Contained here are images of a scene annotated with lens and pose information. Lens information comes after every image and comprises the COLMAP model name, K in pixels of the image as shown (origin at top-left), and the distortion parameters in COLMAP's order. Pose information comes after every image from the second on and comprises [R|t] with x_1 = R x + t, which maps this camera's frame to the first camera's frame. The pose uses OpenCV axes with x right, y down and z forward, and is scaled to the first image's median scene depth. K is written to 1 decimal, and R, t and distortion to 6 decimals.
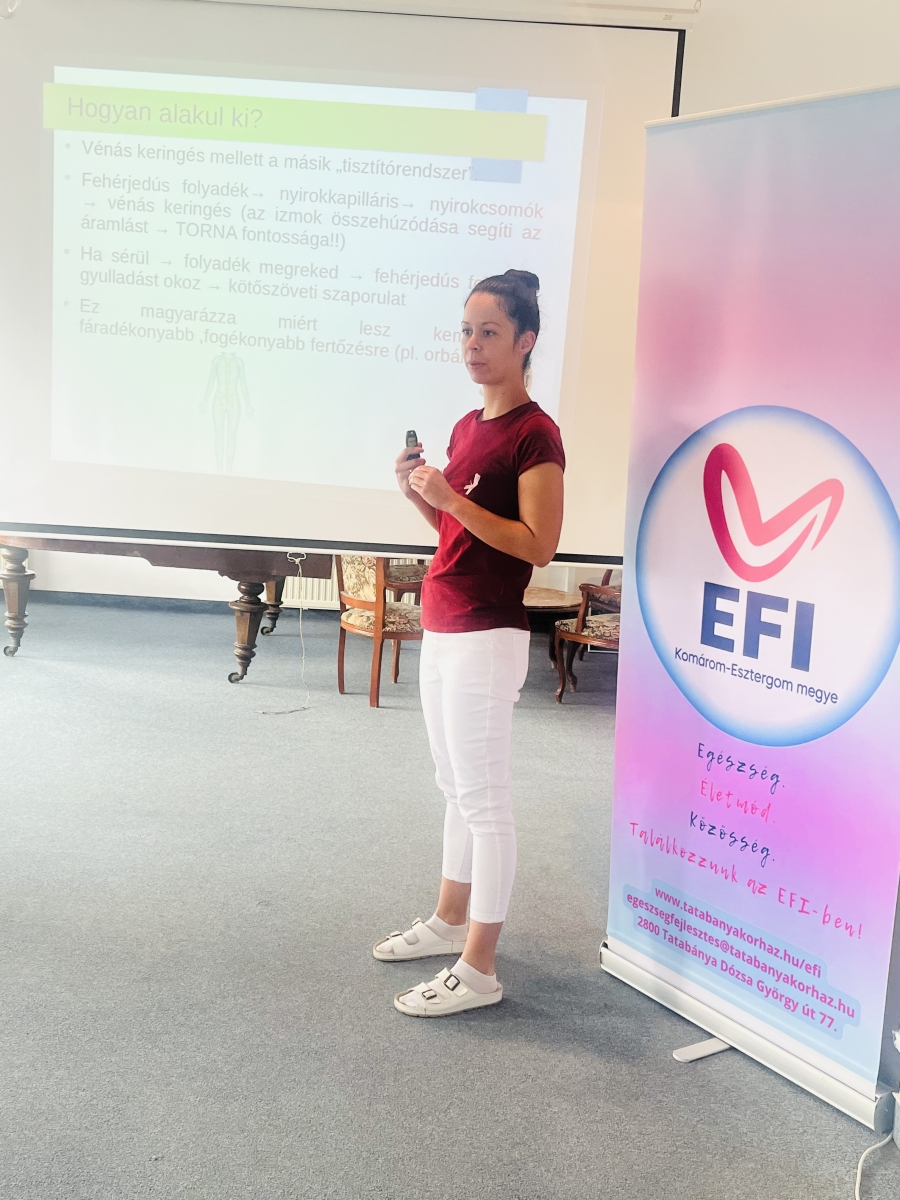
lens RADIAL K [[1312.0, 0, 450.0], [0, 1312.0, 600.0], [0, 0, 1]] dist [0.073208, 0.022615]
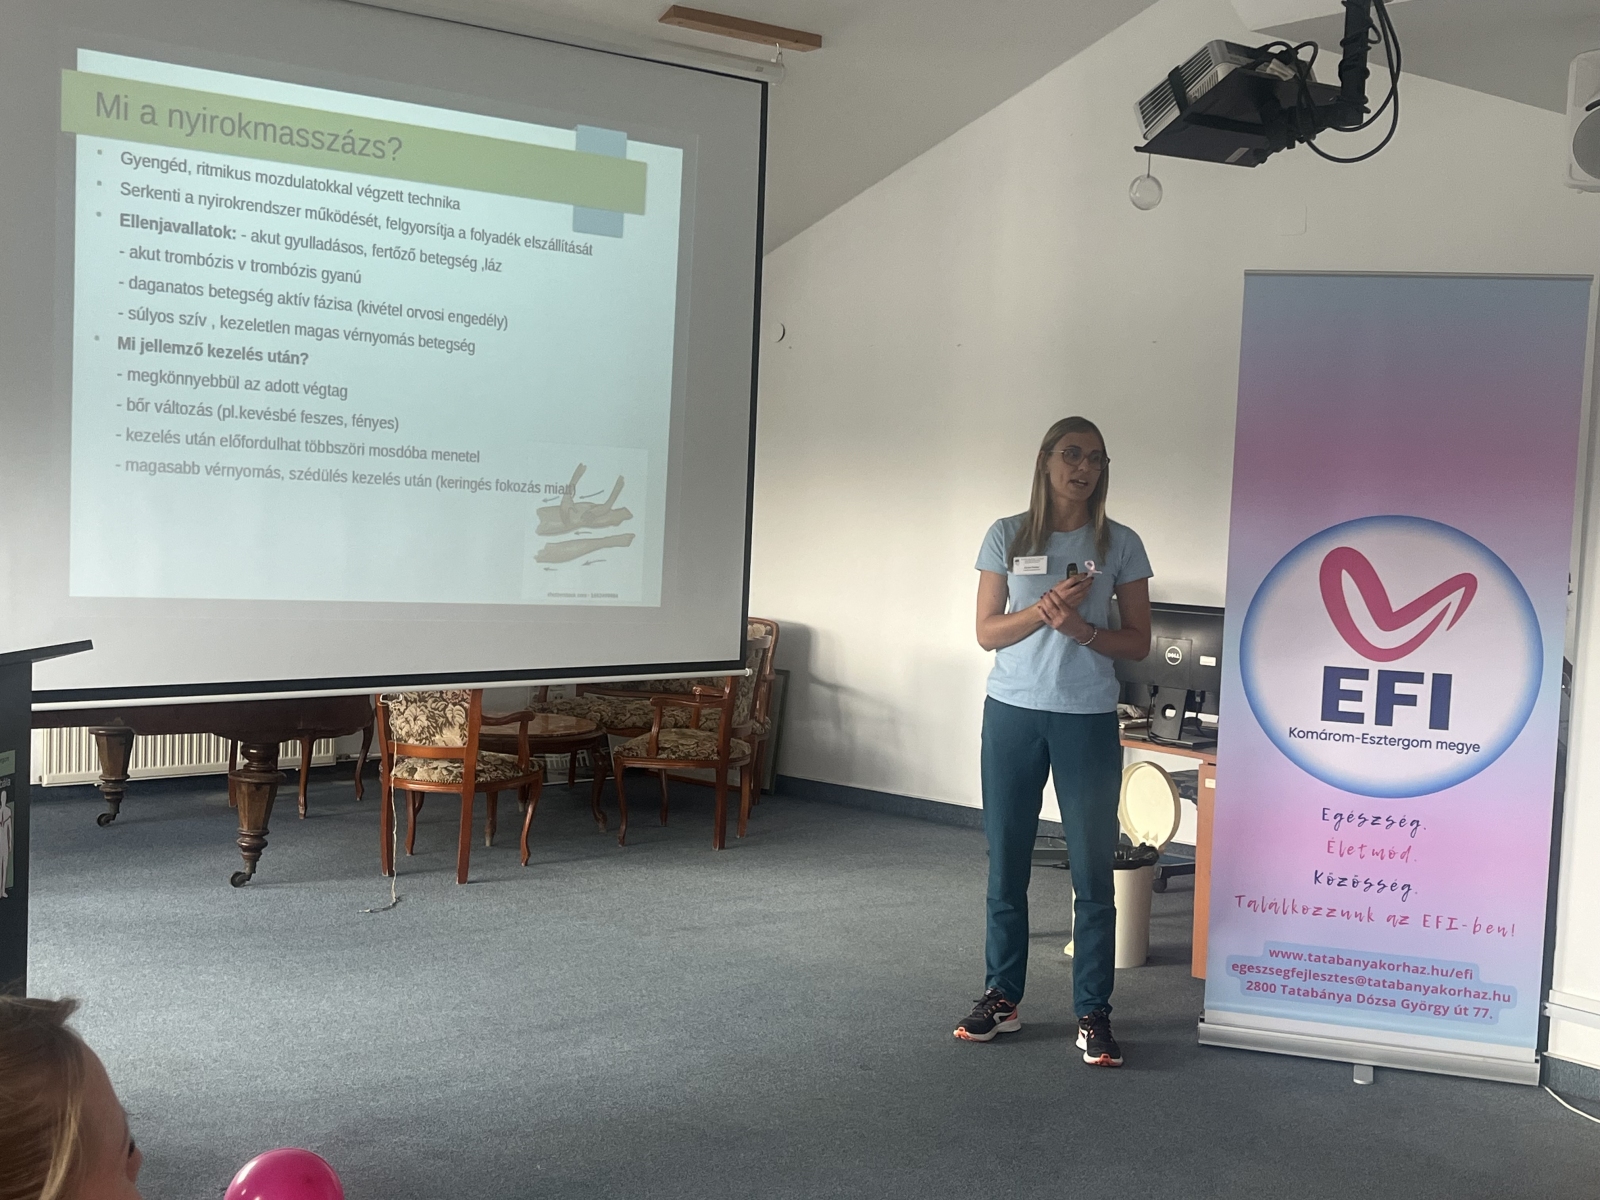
lens RADIAL K [[1895.8, 0, 800.0], [0, 1895.8, 600.0], [0, 0, 1]] dist [0.067712, -0.002182]
pose [[0.784268, -0.069628, 0.616503, -0.684227], [0.103396, 0.994455, -0.019219, -0.049943], [-0.611746, 0.078816, 0.787118, -0.020465]]
